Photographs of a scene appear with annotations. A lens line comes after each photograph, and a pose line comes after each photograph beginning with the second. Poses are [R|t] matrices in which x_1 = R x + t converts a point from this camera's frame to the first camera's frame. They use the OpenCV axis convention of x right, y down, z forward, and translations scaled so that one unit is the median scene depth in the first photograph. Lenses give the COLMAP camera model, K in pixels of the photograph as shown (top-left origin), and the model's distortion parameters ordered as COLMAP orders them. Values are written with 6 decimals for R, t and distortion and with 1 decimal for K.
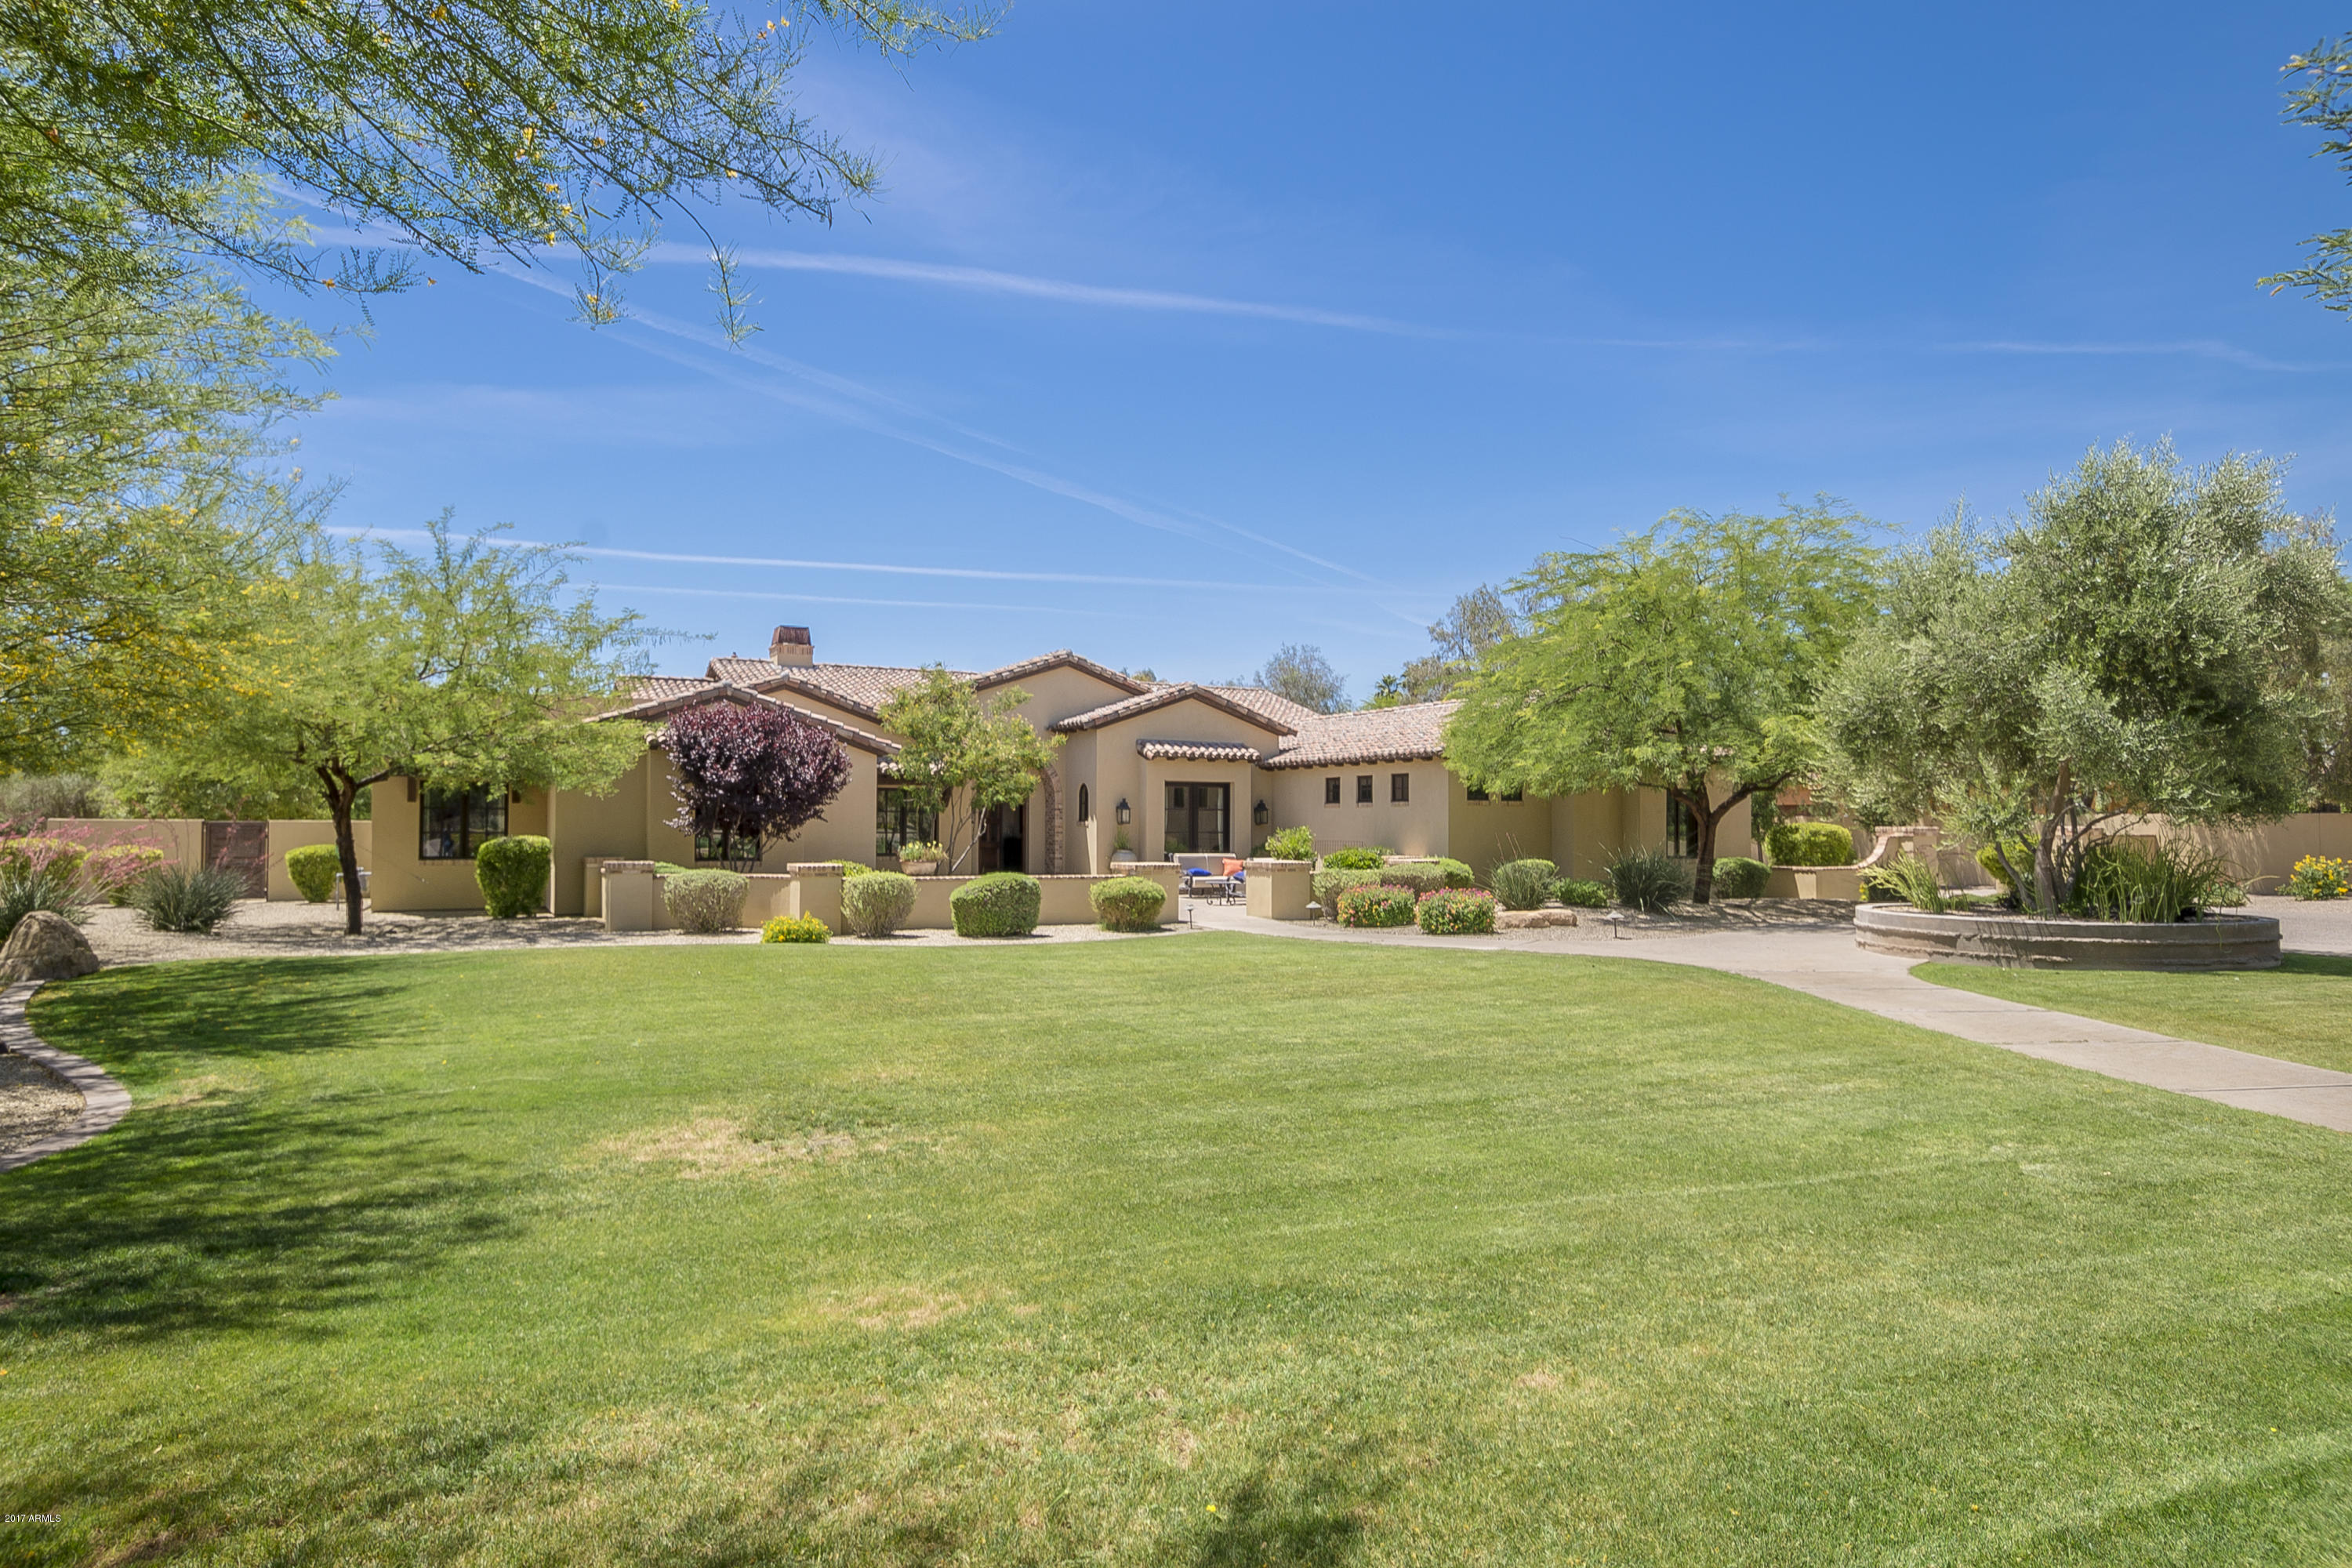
lens RADIAL K [[1336.8, 0, 1176.0], [0, 1336.8, 784.0], [0, 0, 1]] dist [-0.004186, -0.000593]
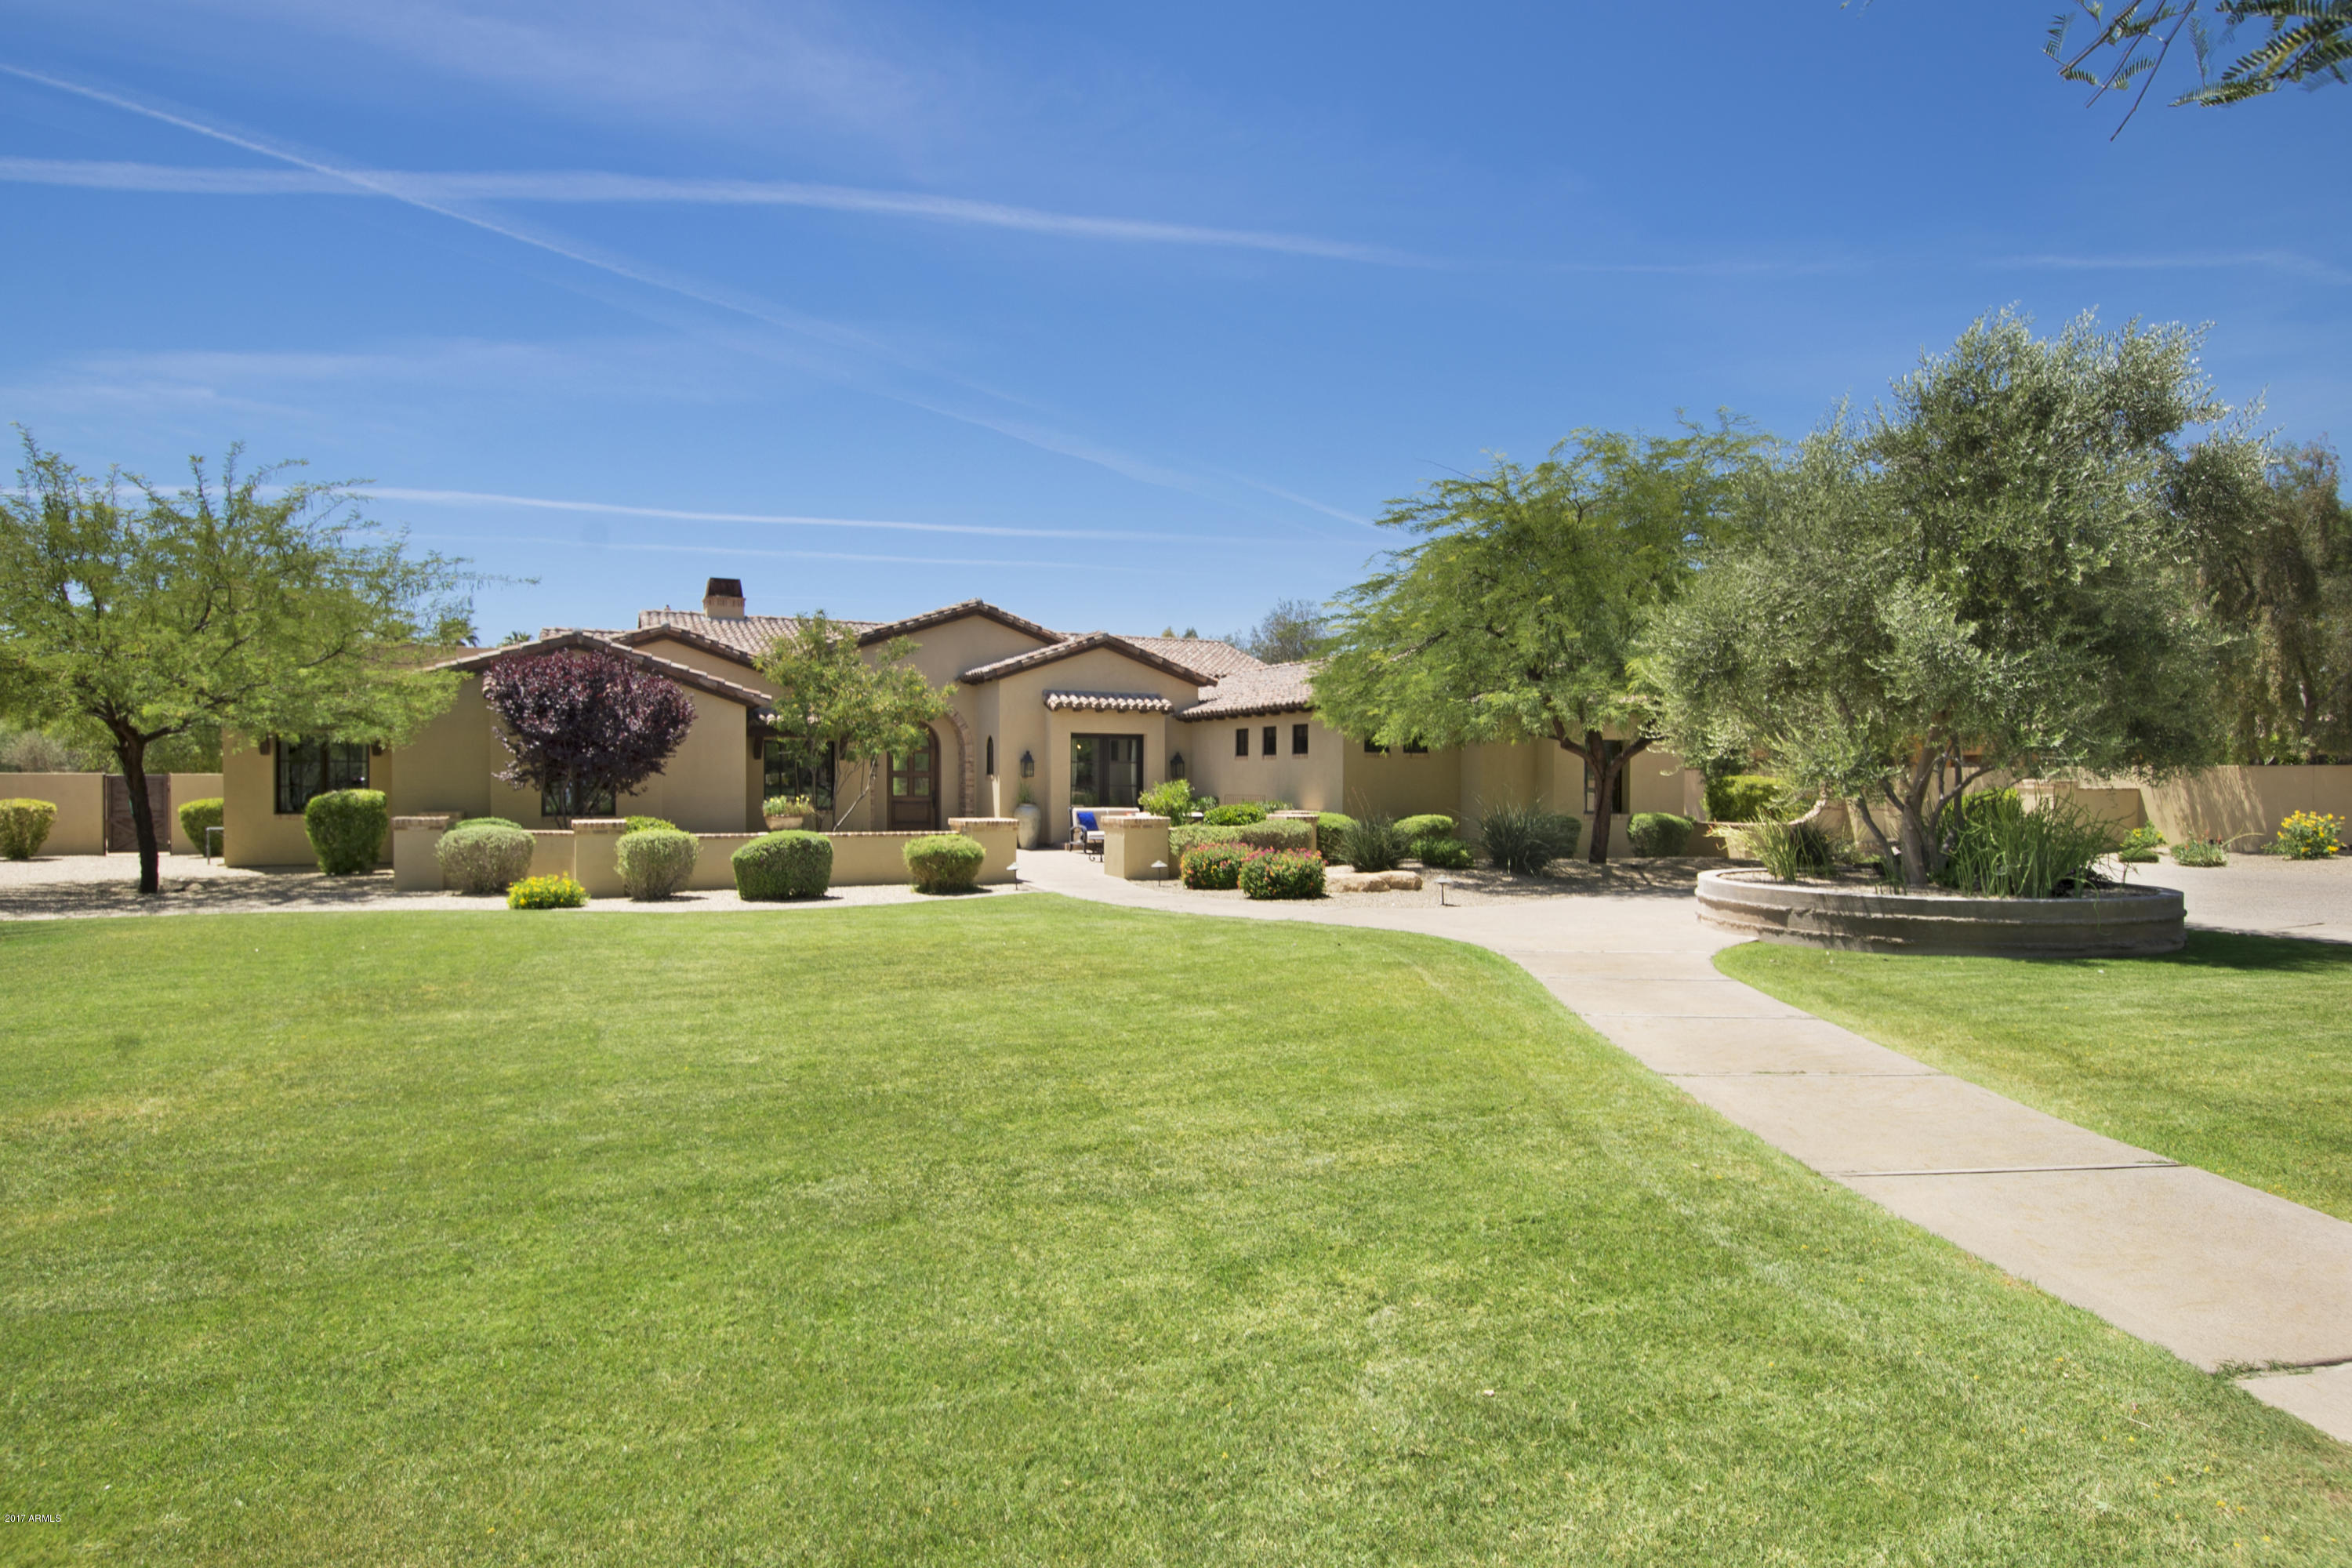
lens RADIAL K [[1259.5, 0, 1171.3], [0, 1259.5, 804.7], [0, 0, 1]] dist [0.002974, -0.013647]
pose [[0.998596, 0.001073, -0.052964, 0.152688], [0.001696, 0.998635, 0.052197, 0.002934], [0.052948, -0.052214, 0.997231, 0.120884]]
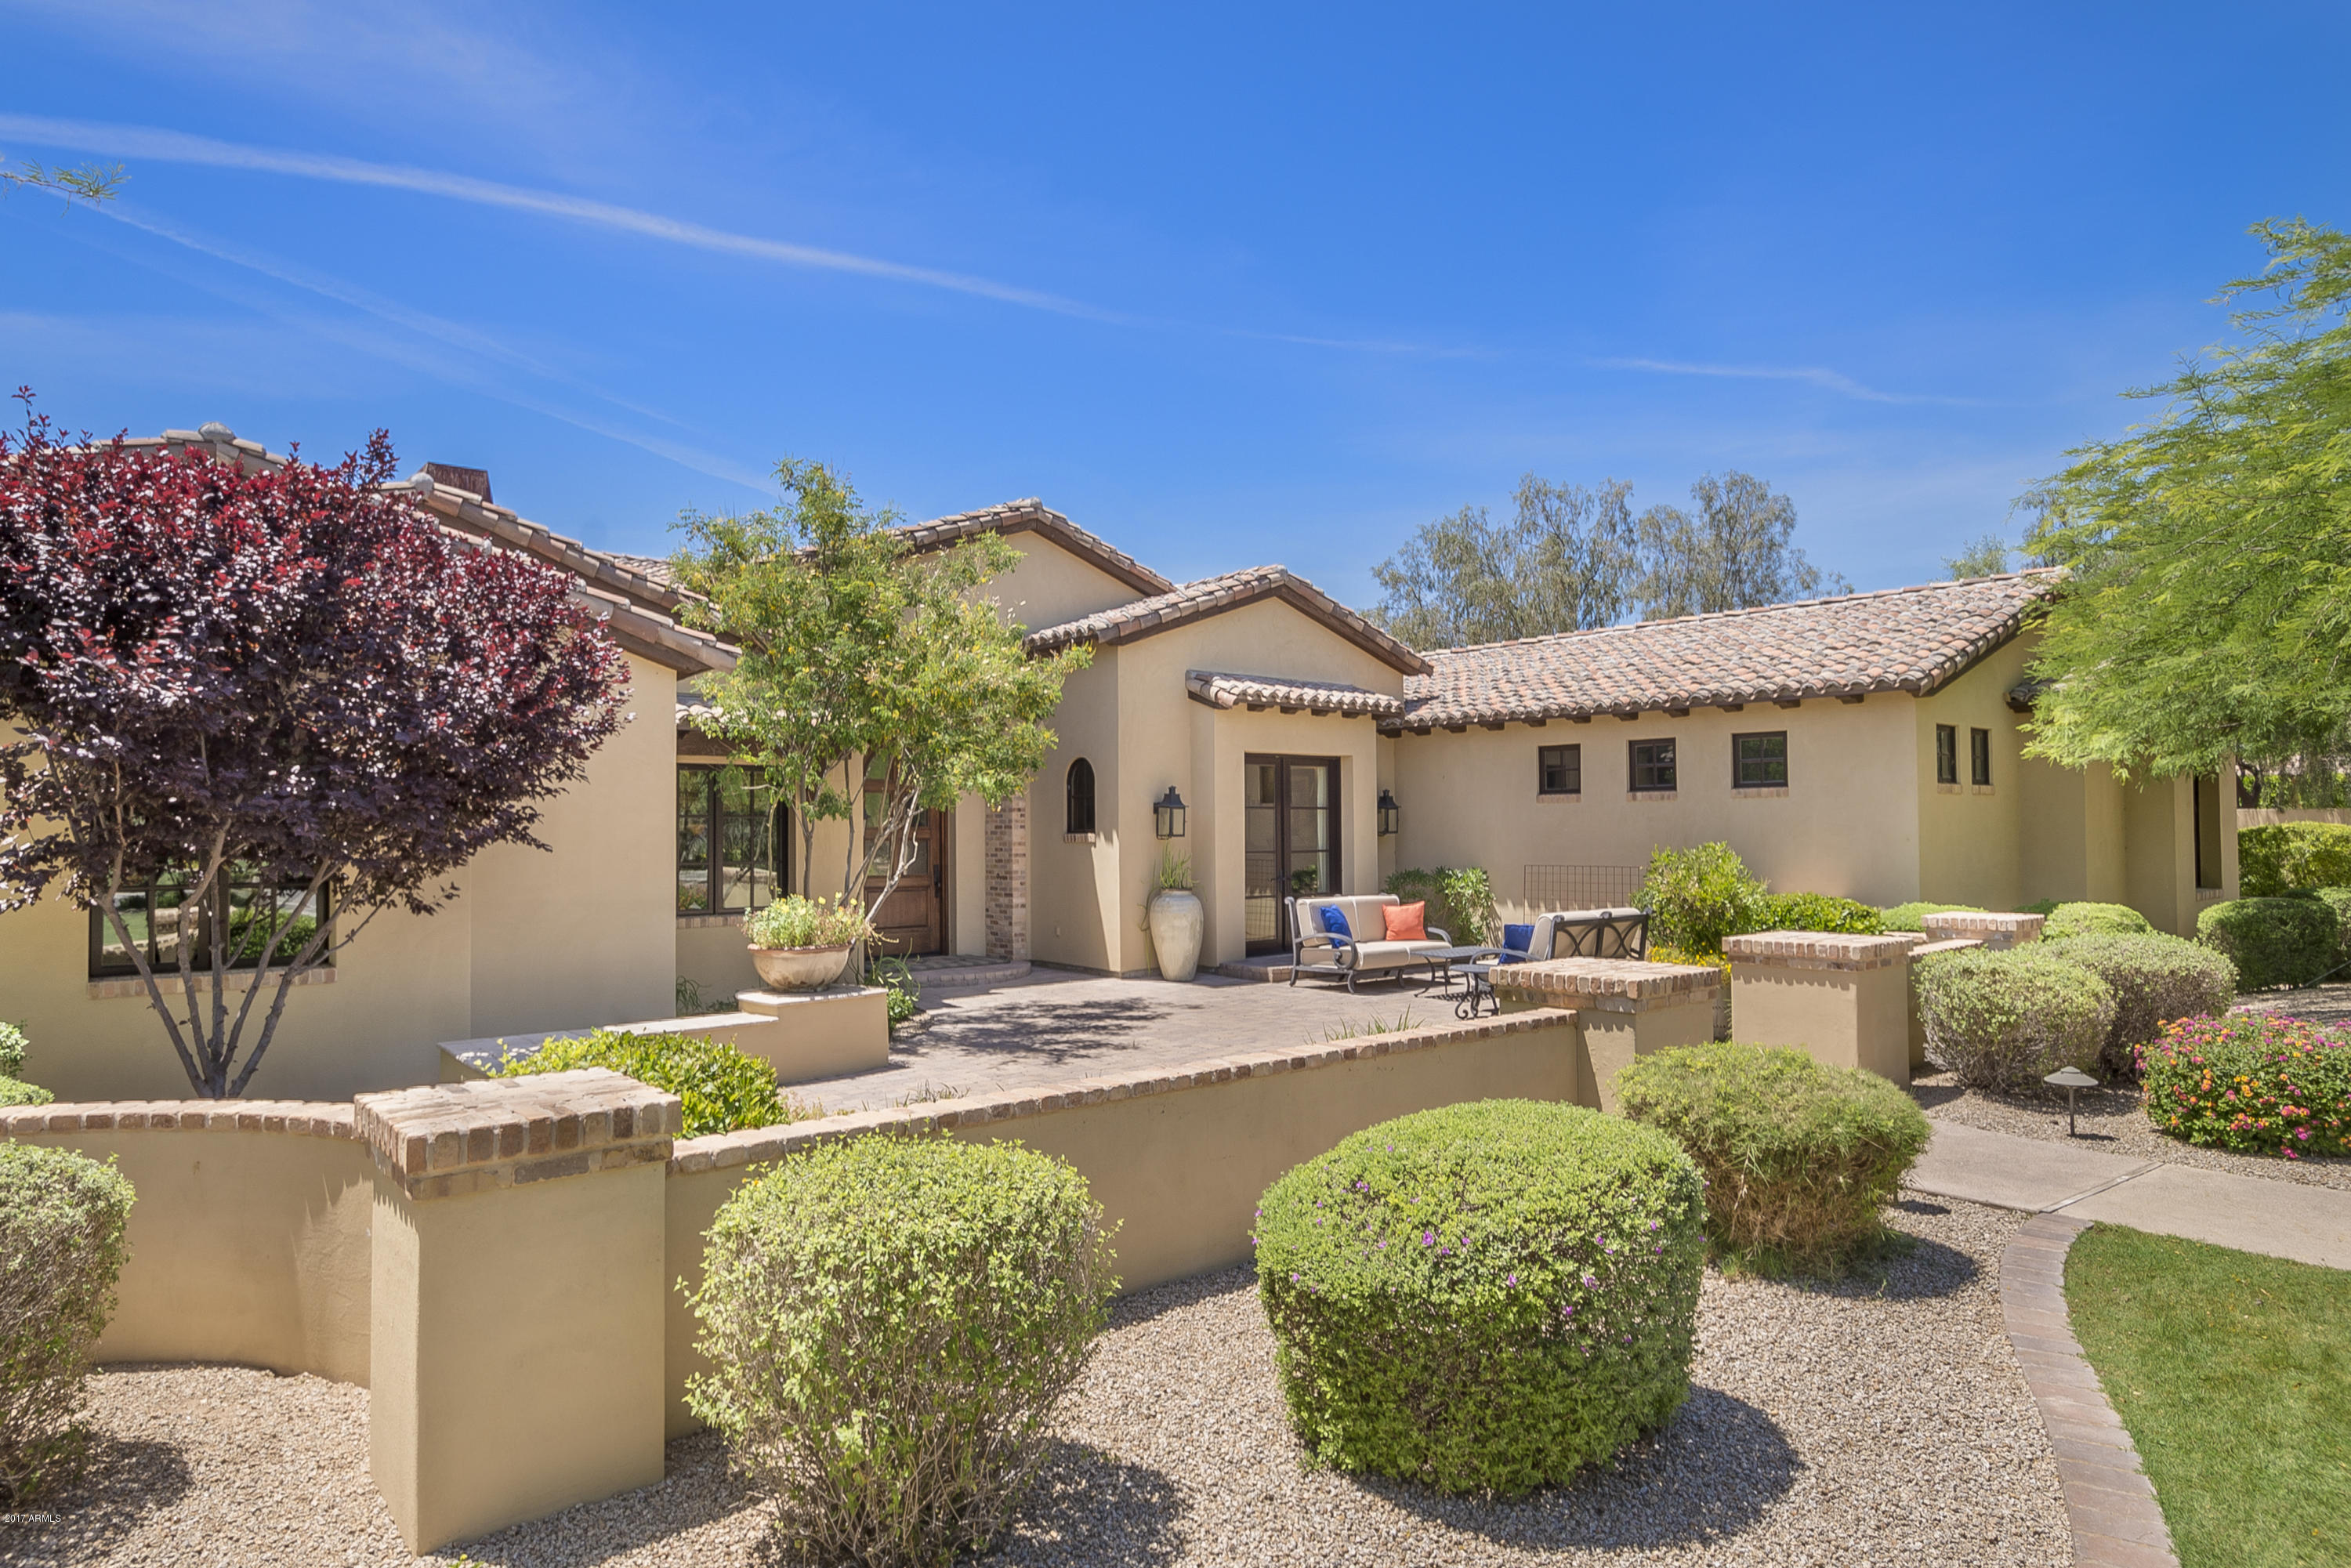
lens RADIAL K [[1336.2, 0, 1175.5], [0, 1336.2, 784.0], [0, 0, 1]] dist [-0.004186, -0.000593]
pose [[0.979186, -0.005032, 0.202903, -0.186246], [0.005512, 0.999983, -0.001800, 0.014484], [-0.202890, 0.002881, 0.979197, 0.684375]]
